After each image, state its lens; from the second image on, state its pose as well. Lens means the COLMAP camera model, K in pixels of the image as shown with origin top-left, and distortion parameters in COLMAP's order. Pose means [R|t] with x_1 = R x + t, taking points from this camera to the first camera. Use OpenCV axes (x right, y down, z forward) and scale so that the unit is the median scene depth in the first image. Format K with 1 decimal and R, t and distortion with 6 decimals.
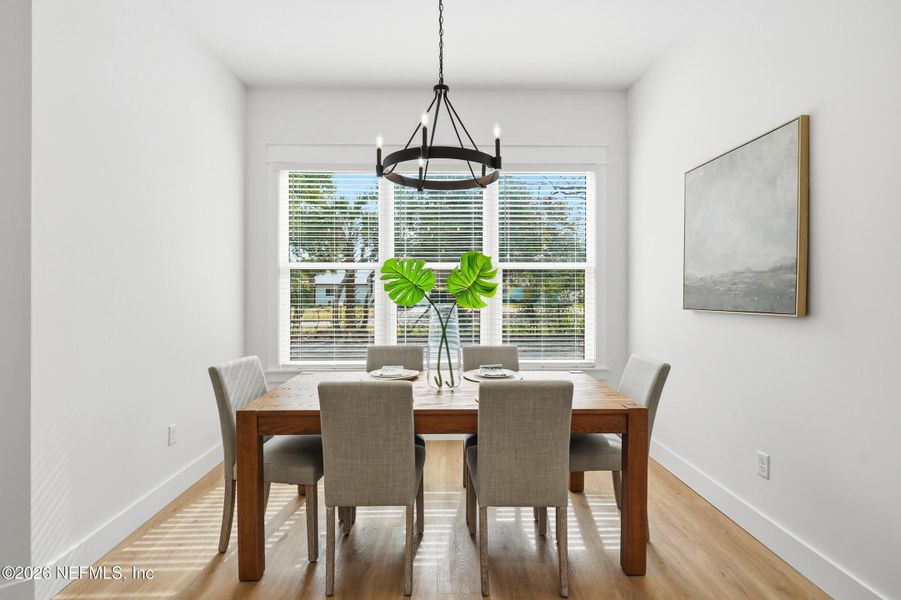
lens RADIAL K [[431.8, 0, 452.5], [0, 431.8, 291.0], [0, 0, 1]] dist [-0.000698, 0.000011]
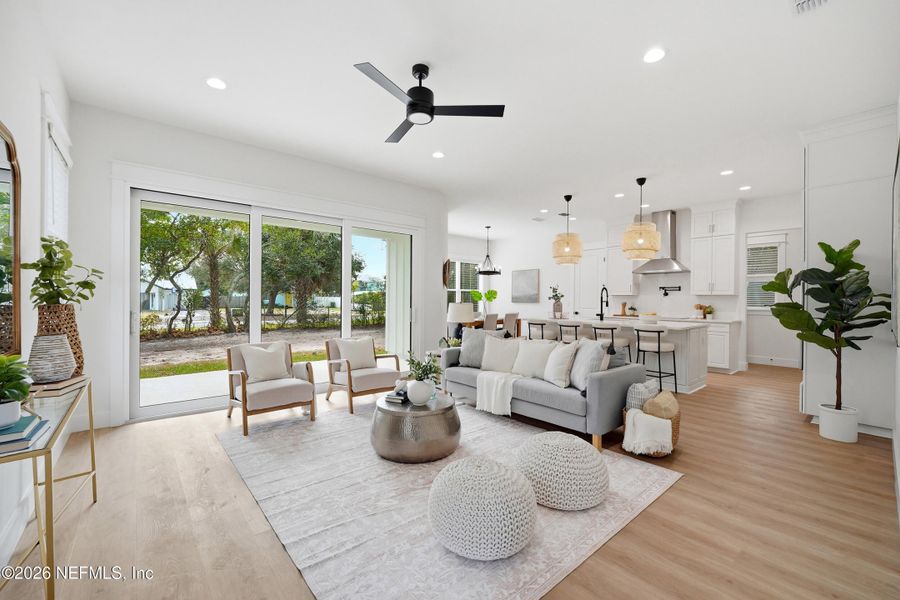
lens RADIAL K [[367.6, 0, 447.5], [0, 367.6, 300.5], [0, 0, 1]] dist [-0.001476, -0.000107]
pose [[0.785104, 0.004235, 0.619350, -2.907837], [-0.008002, 0.999963, 0.003306, 0.016806], [-0.619313, -0.007552, 0.785108, -1.938771]]
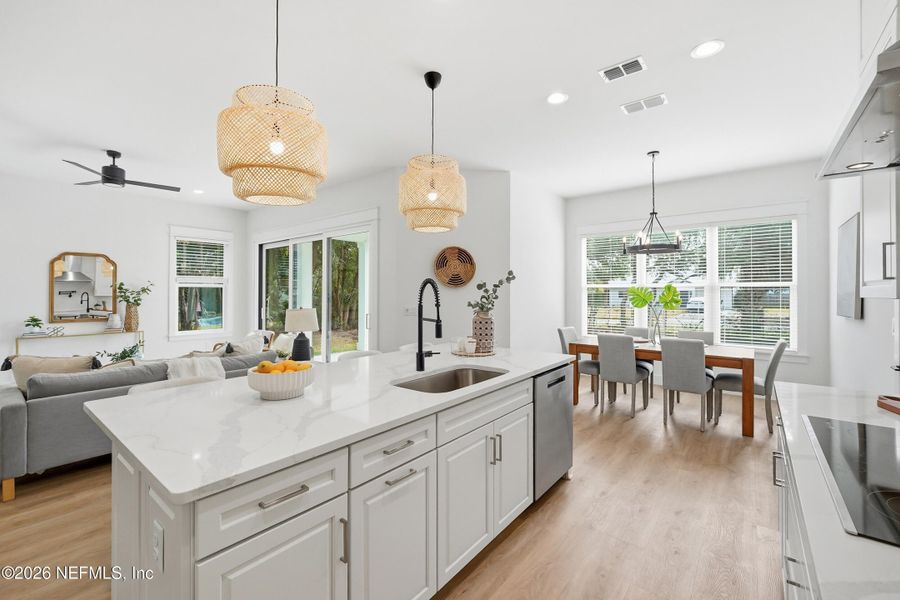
lens RADIAL K [[383.8, 0, 445.6], [0, 383.8, 292.8], [0, 0, 1]] dist [-0.001001, -0.000314]
pose [[0.756088, 0.000119, -0.654470, 0.465908], [-0.000506, 1.000000, -0.000403, -0.046281], [0.654470, 0.000636, 0.756088, -1.246836]]
